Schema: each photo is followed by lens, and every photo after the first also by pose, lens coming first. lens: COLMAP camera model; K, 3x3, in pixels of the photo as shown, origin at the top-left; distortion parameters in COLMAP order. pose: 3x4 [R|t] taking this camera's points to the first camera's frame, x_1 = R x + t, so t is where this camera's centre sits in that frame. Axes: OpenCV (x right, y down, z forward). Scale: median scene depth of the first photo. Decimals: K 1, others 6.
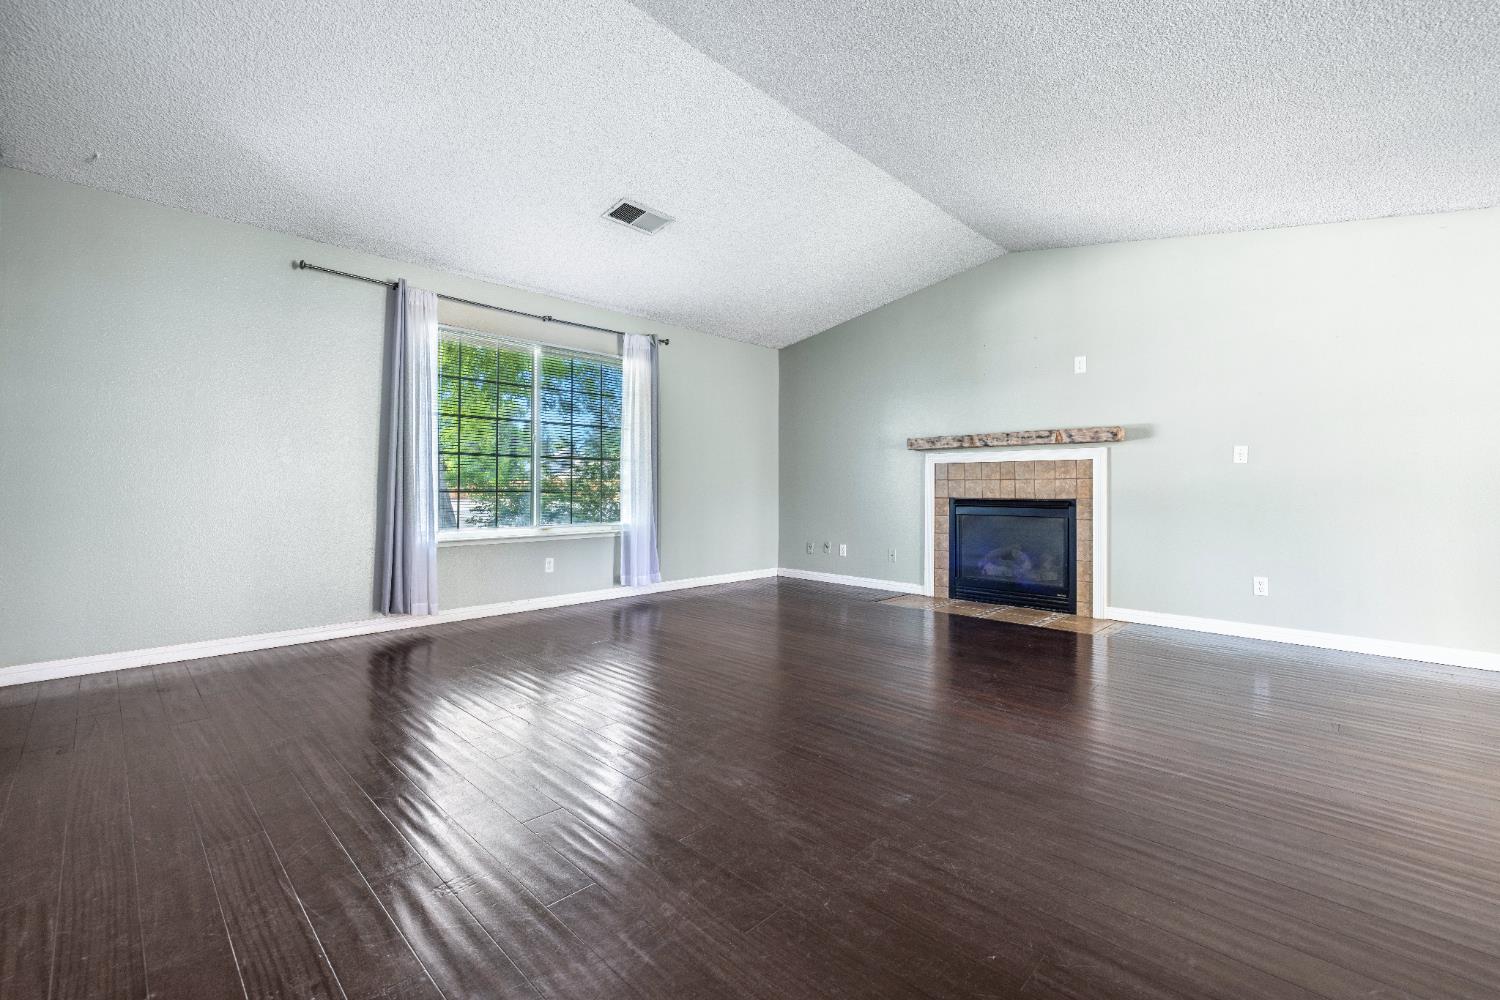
lens RADIAL K [[628.5, 0, 742.3], [0, 628.5, 498.7], [0, 0, 1]] dist [0.001500, 0.000112]
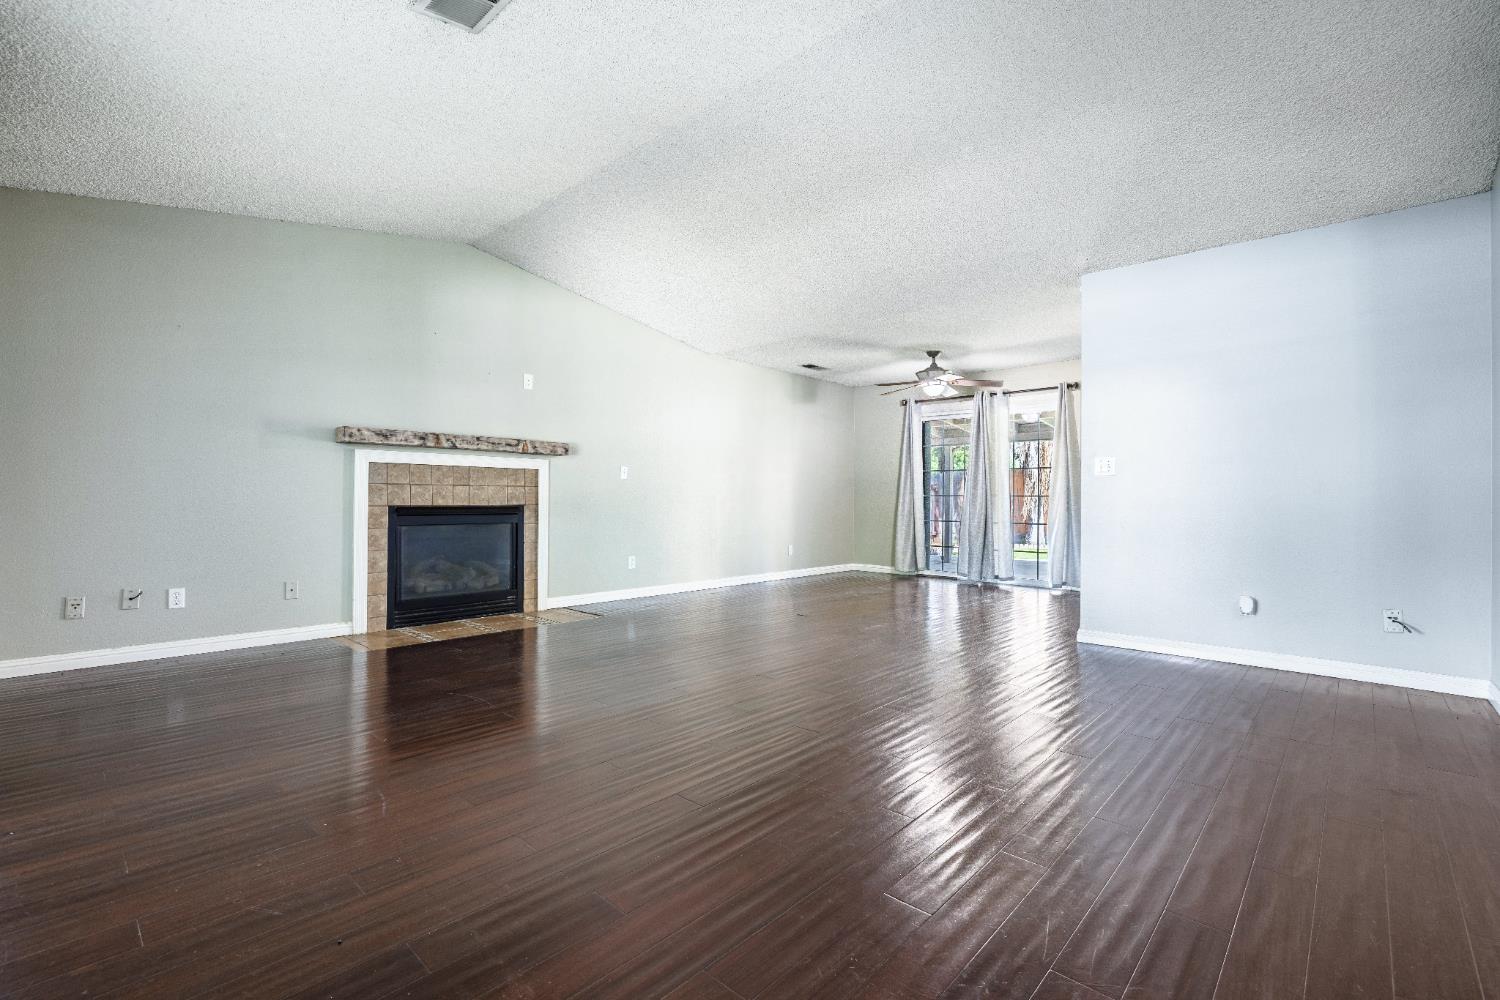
lens RADIAL K [[657.5, 0, 741.2], [0, 657.5, 506.2], [0, 0, 1]] dist [0.002927, 0.000977]
pose [[-0.011279, -0.012892, 0.999853, -0.571672], [0.009391, 0.999871, 0.012998, -0.008343], [-0.999892, 0.009536, -0.011157, 0.604067]]
